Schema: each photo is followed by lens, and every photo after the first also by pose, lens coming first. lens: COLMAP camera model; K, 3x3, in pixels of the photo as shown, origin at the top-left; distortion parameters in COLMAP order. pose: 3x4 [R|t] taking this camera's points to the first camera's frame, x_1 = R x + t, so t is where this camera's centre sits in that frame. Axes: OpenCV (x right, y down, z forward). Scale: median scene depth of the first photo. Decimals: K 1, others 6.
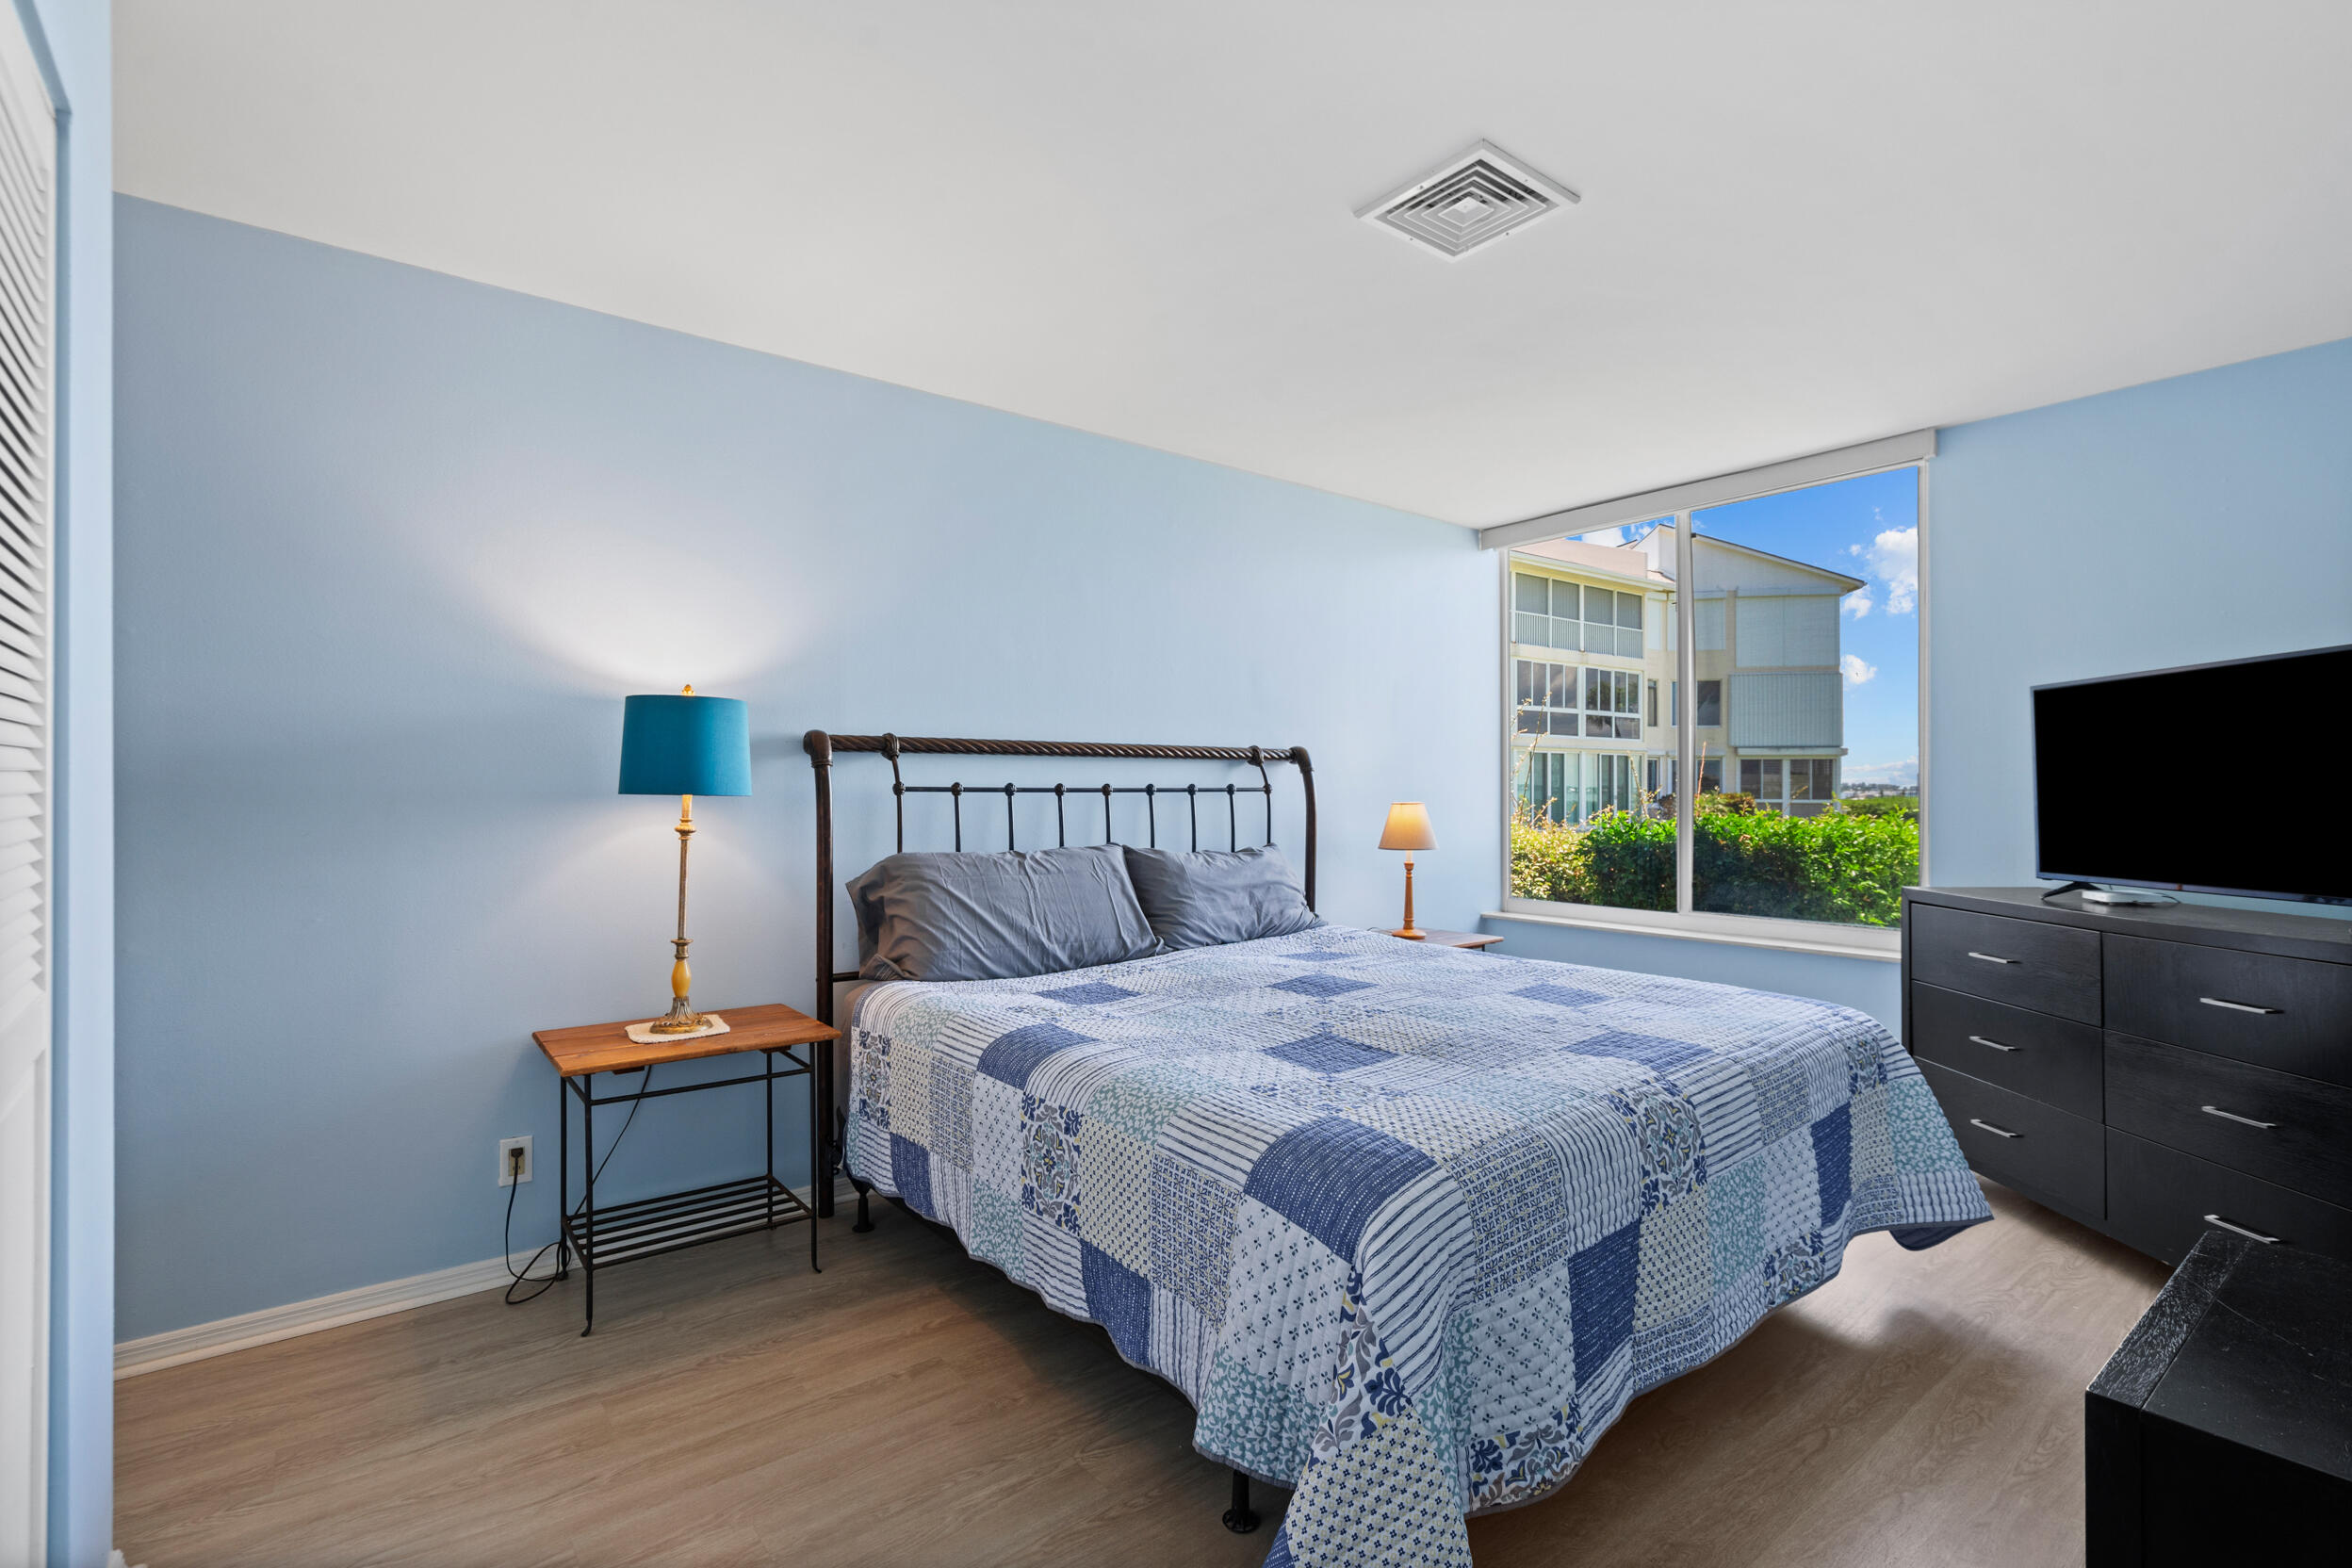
lens RADIAL K [[1077.8, 0, 1185.0], [0, 1077.8, 798.2], [0, 0, 1]] dist [-0.002209, 0.000114]
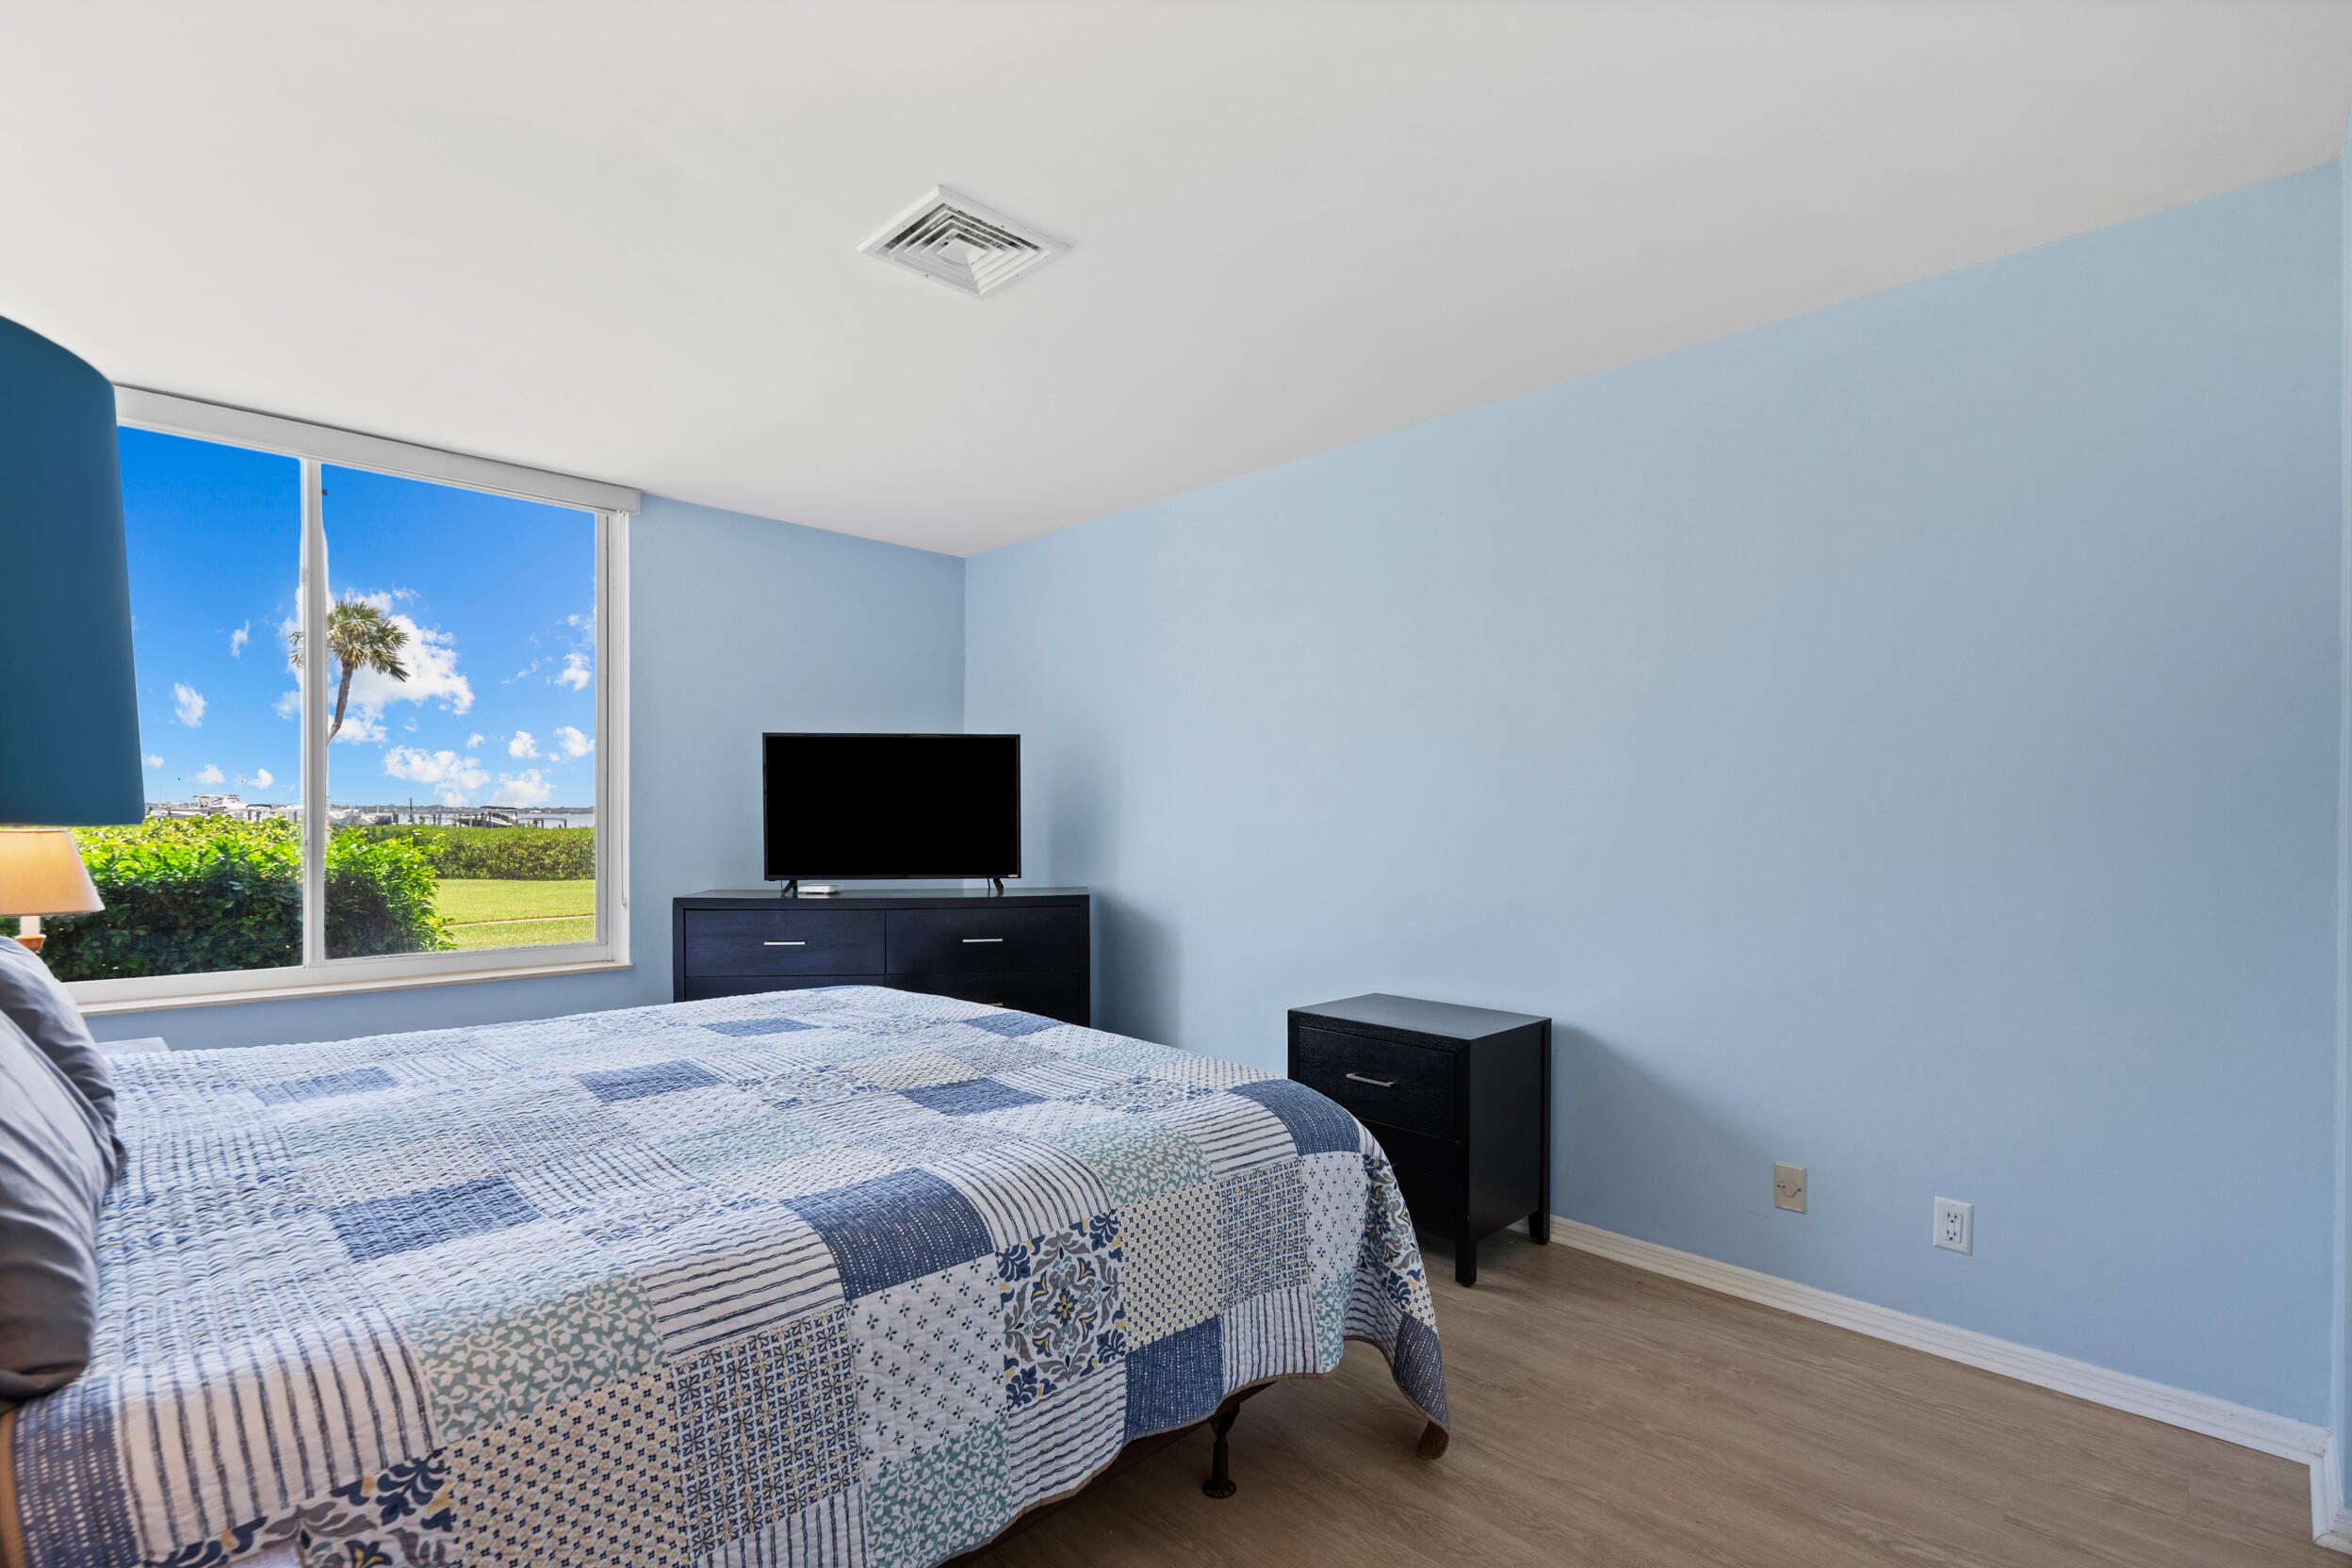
lens RADIAL K [[1077.8, 0, 1185.0], [0, 1077.8, 798.2], [0, 0, 1]] dist [-0.002209, 0.000114]
pose [[-0.097367, 0.010278, 0.995195, -0.893933], [0.001444, 0.999947, -0.010186, -0.014440], [-0.995247, 0.000445, -0.097377, 0.987540]]
